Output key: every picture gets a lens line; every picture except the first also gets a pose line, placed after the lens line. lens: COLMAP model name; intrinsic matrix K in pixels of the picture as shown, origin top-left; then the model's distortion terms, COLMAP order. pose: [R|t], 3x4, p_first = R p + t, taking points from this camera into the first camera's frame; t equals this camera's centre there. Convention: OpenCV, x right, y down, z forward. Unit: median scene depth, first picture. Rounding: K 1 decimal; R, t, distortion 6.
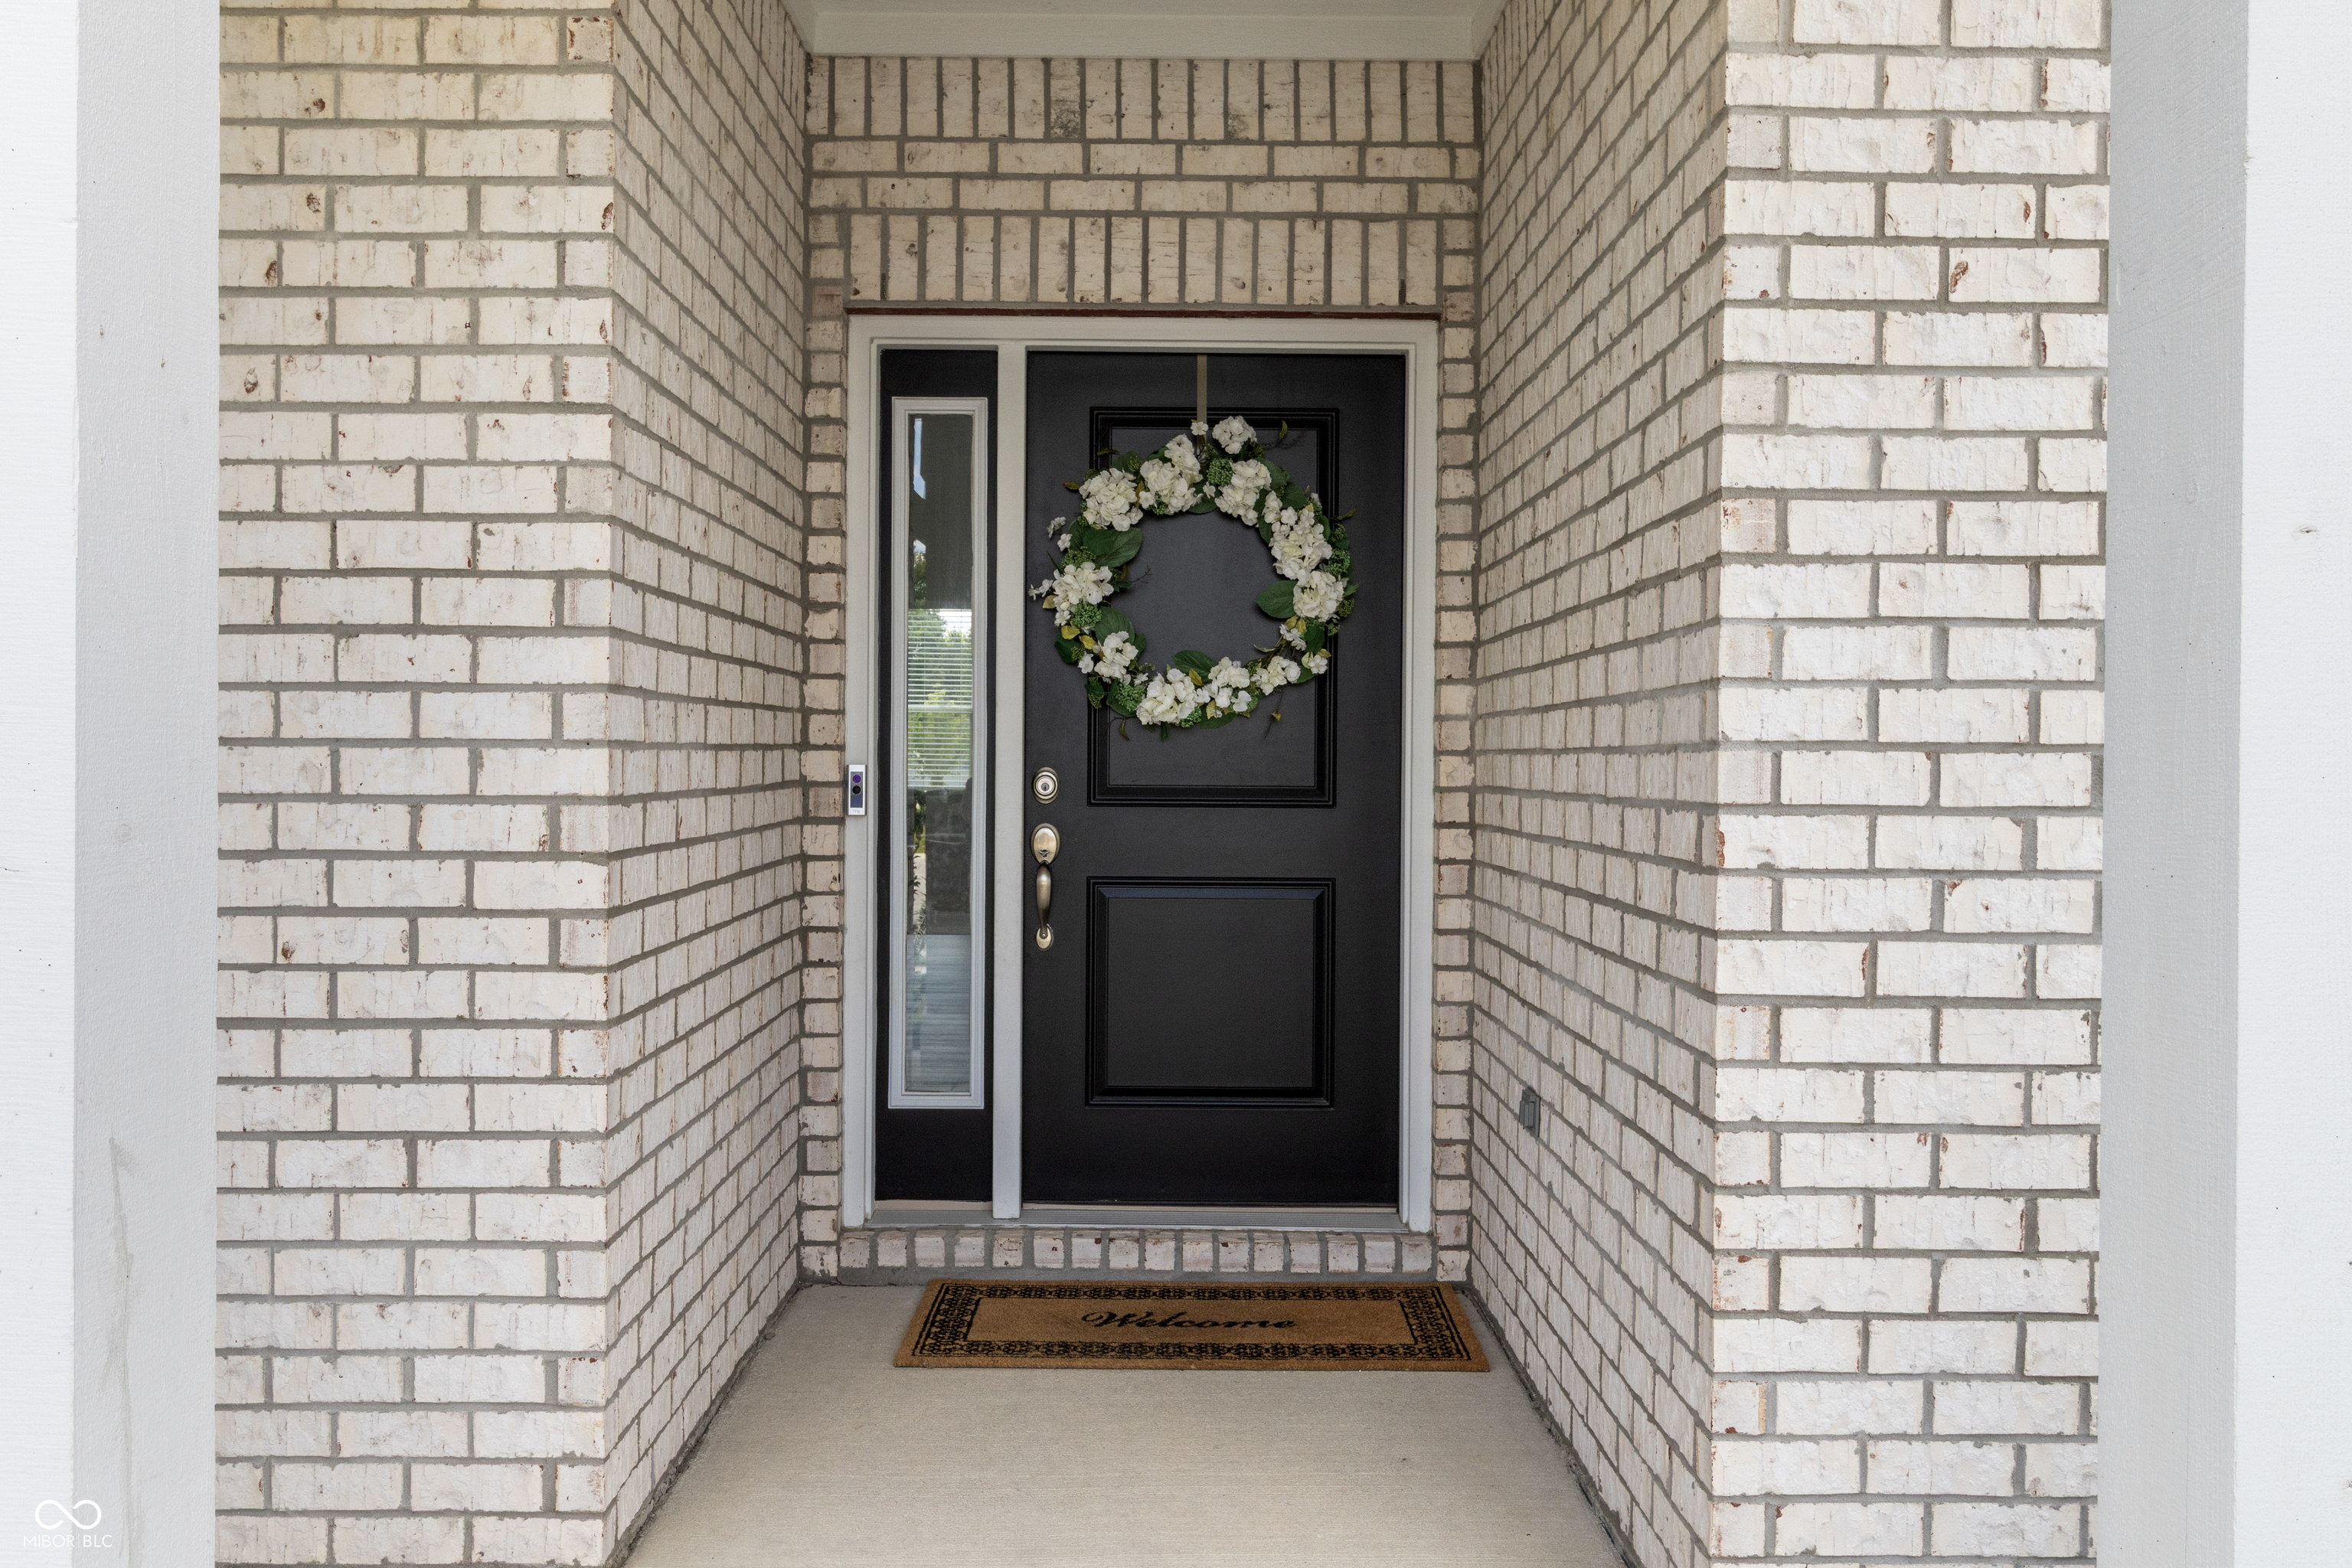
lens RADIAL K [[1196.6, 0, 1172.5], [0, 1196.6, 790.8], [0, 0, 1]] dist [-0.000438, 0.001885]
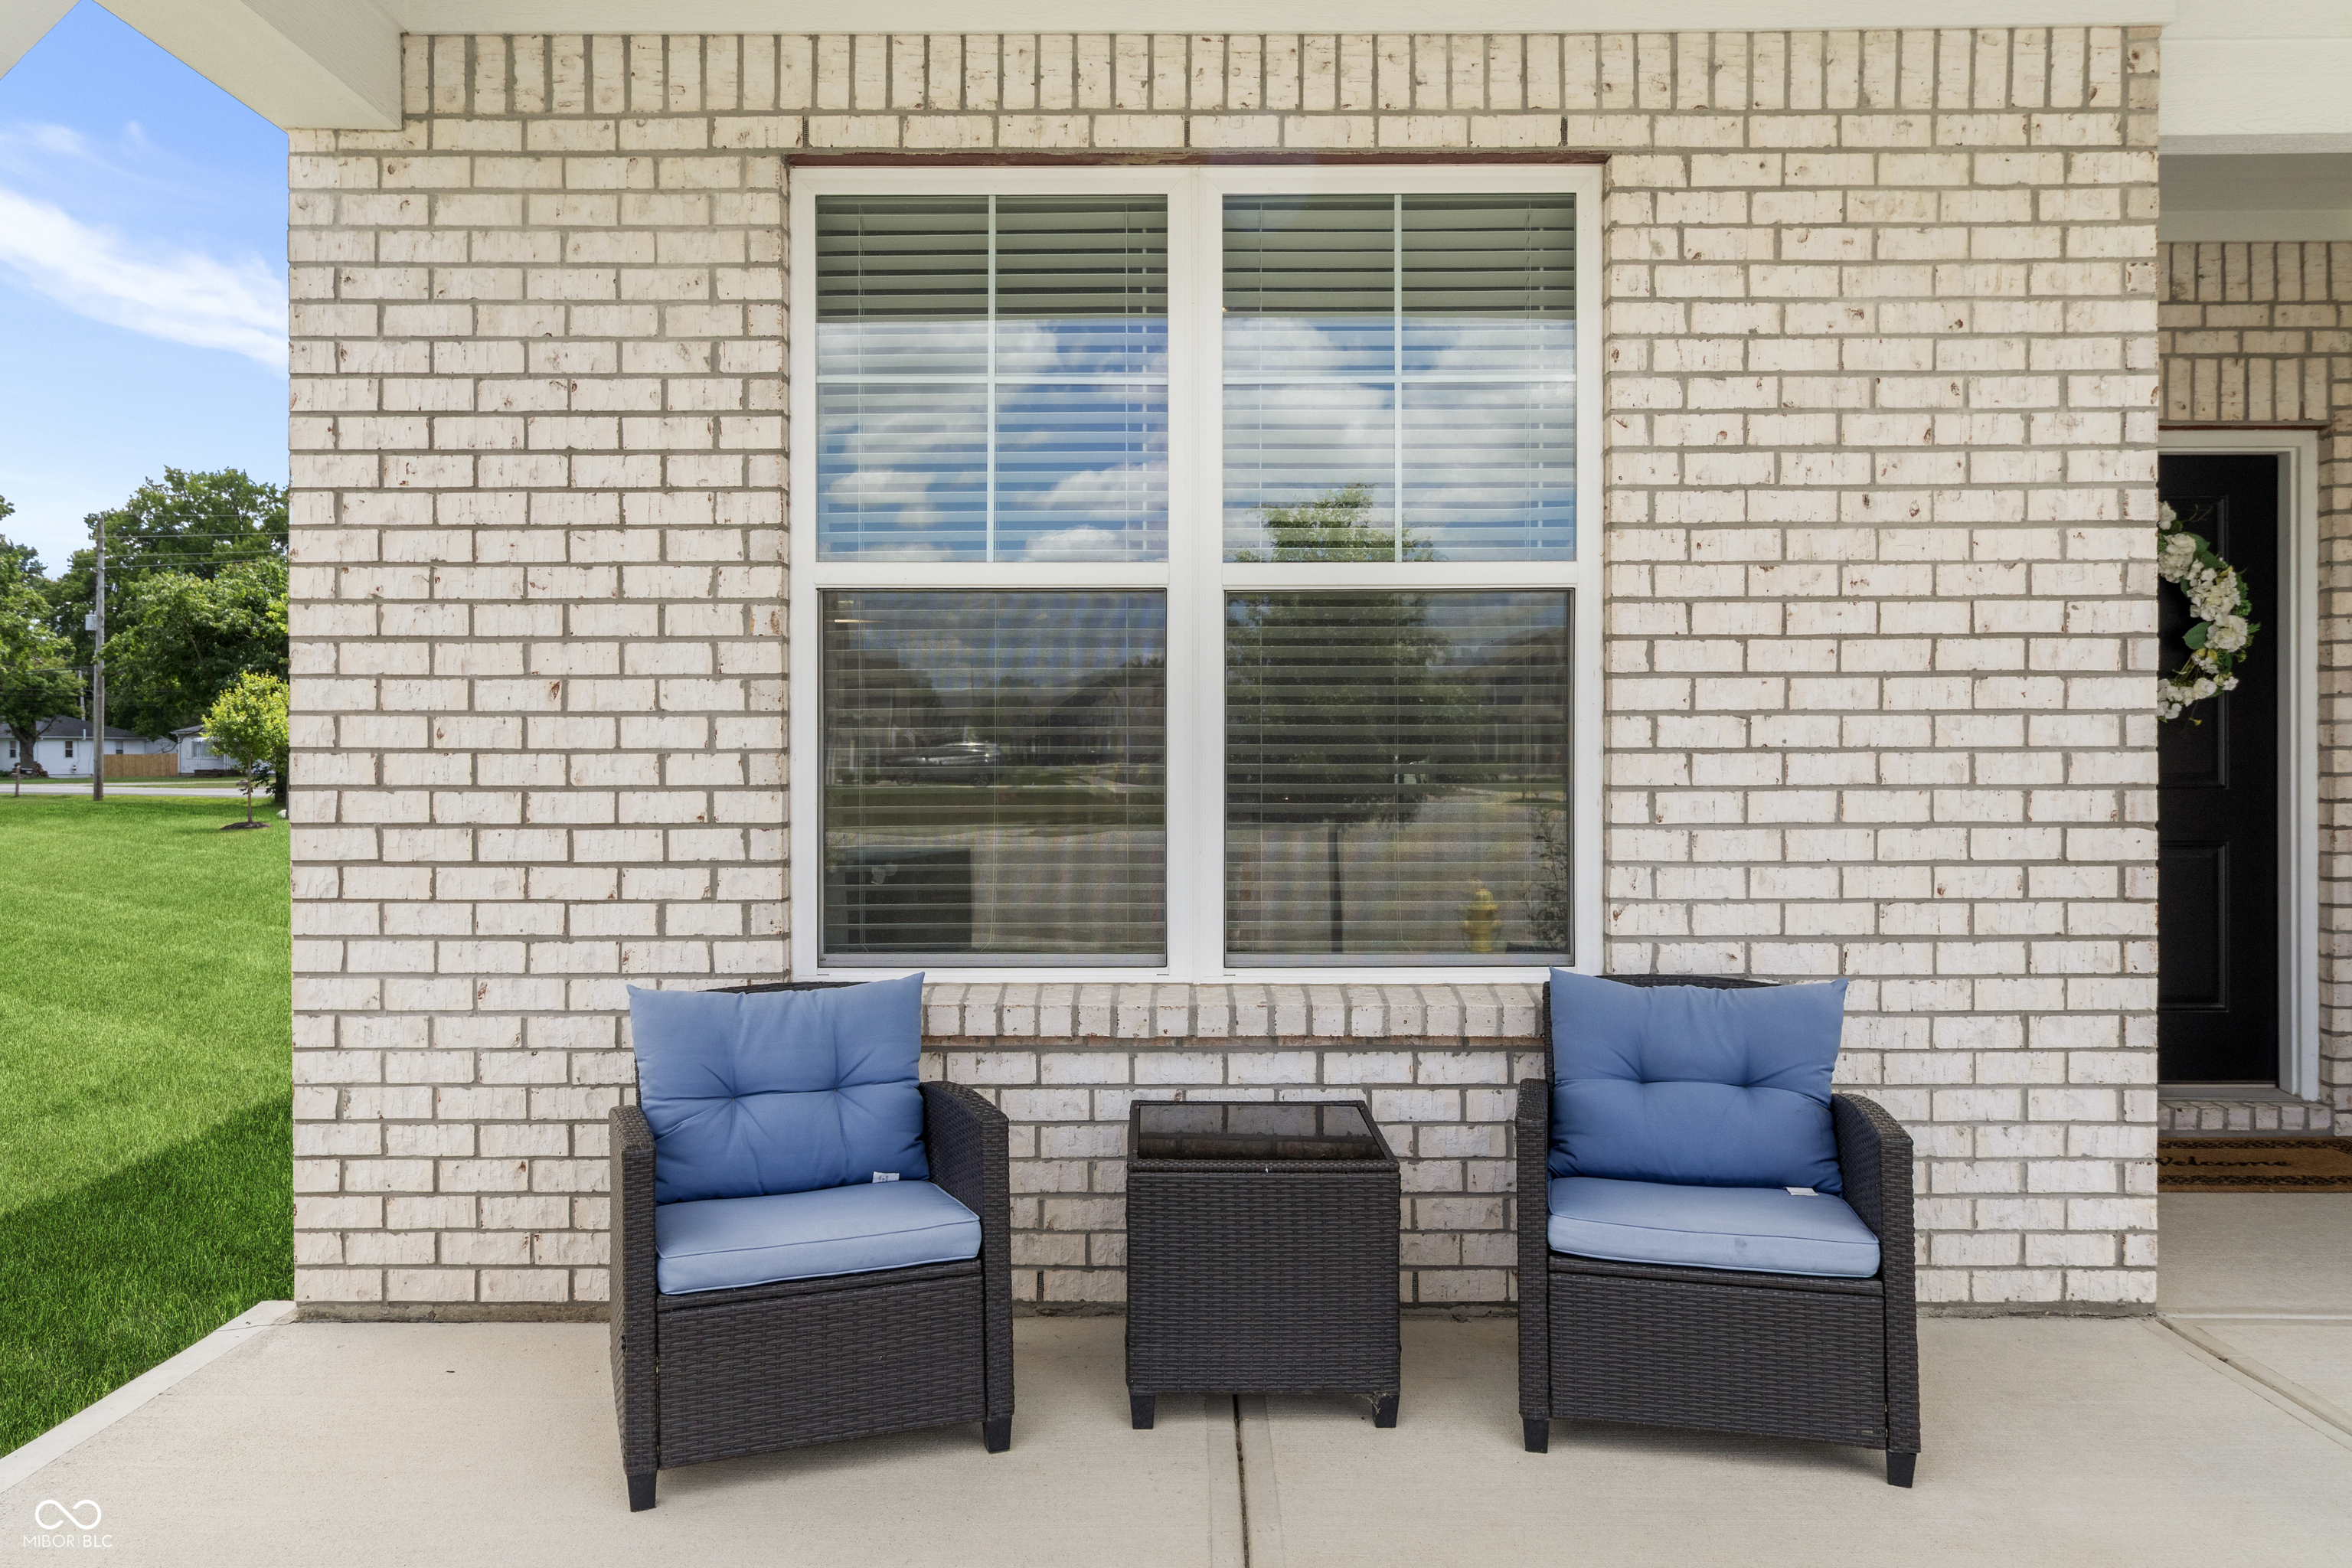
lens RADIAL K [[1040.4, 0, 1176.5], [0, 1040.4, 772.9], [0, 0, 1]] dist [0.000704, 0.000635]
pose [[0.999939, -0.008754, -0.006733, -1.680760], [0.008725, 0.999952, -0.004395, -0.014227], [0.006771, 0.004336, 0.999968, -0.303805]]
